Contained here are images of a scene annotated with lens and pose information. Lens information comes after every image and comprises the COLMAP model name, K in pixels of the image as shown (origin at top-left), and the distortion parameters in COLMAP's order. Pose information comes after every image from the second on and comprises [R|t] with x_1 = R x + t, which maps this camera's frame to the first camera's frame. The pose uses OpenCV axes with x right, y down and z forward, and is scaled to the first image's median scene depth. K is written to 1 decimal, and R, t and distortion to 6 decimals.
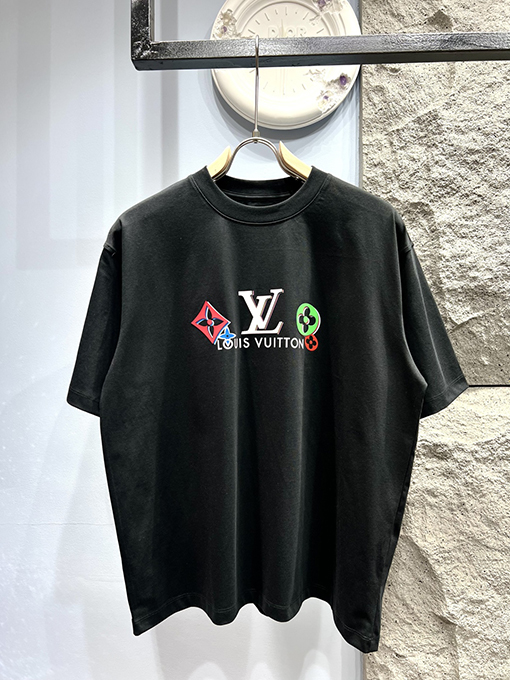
lens RADIAL K [[510.4, 0, 255.0], [0, 510.4, 340.0], [0, 0, 1]] dist [0.031562, -0.051188]
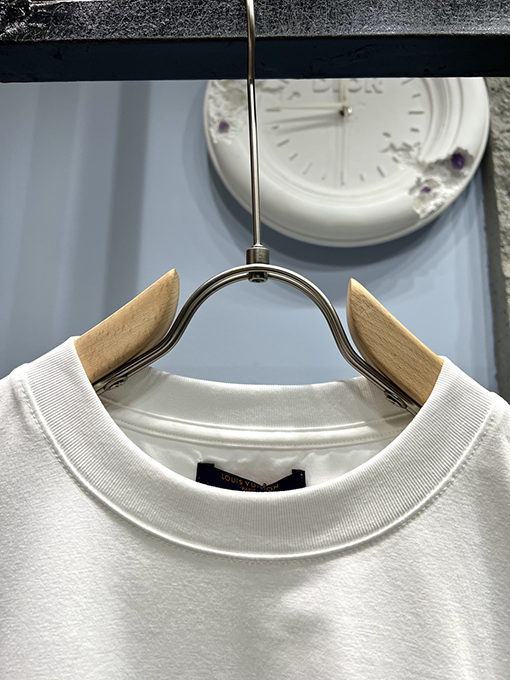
lens RADIAL K [[524.4, 0, 258.0], [0, 524.4, 336.4], [0, 0, 1]] dist [-0.007342, -0.003634]
pose [[0.999735, 0.021622, 0.007927, -0.033495], [-0.019161, 0.971916, -0.234548, -0.214652], [-0.012776, 0.234334, 0.972072, 0.552998]]
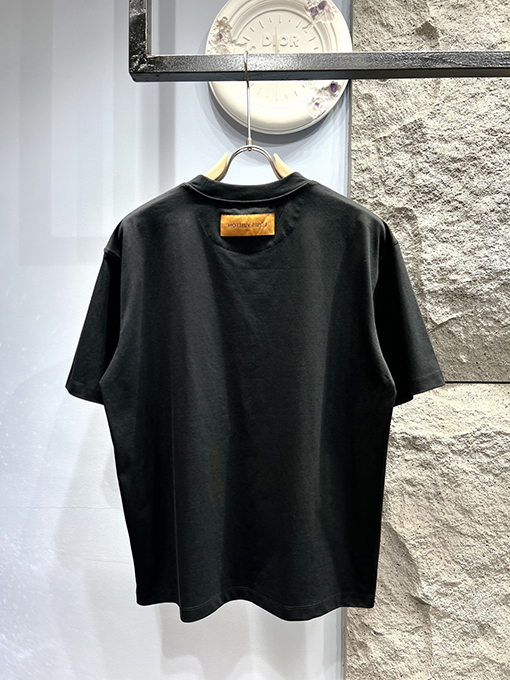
lens RADIAL K [[510.4, 0, 255.0], [0, 510.4, 340.0], [0, 0, 1]] dist [0.031562, -0.051188]
pose [[0.999921, 0.012473, 0.001332, 0.018293], [-0.012503, 0.999608, 0.025061, -0.019857], [-0.001019, -0.025076, 0.999685, -0.055412]]
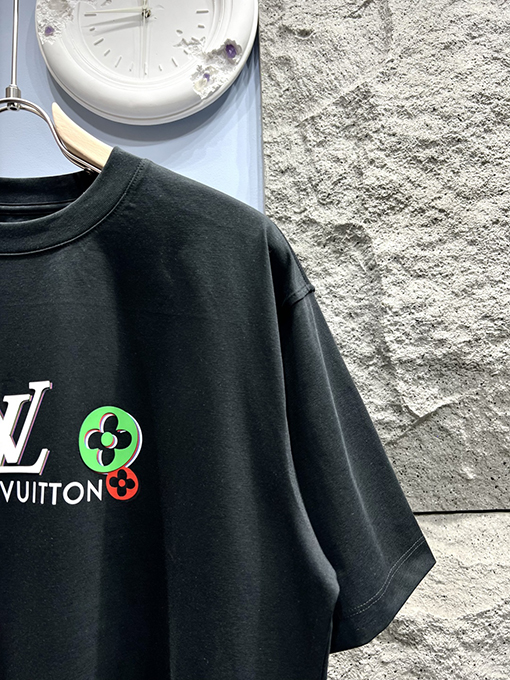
lens RADIAL K [[514.6, 0, 253.4], [0, 514.6, 341.6], [0, 0, 1]] dist [0.032100, -0.054408]
pose [[0.999482, -0.025544, 0.019565, 0.187099], [0.027307, 0.995014, -0.095923, -0.065932], [-0.017017, 0.096407, 0.995197, 0.381533]]
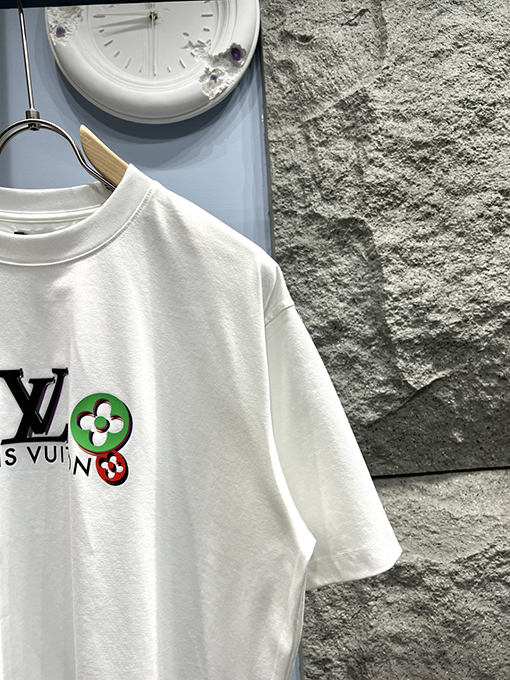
lens RADIAL K [[512.7, 0, 253.6], [0, 512.7, 343.5], [0, 0, 1]] dist [0.025469, -0.045188]
pose [[0.994912, -0.052128, 0.086210, 0.119080], [0.056737, 0.997039, -0.051905, -0.069093], [-0.083249, 0.056532, 0.994924, 0.322750]]
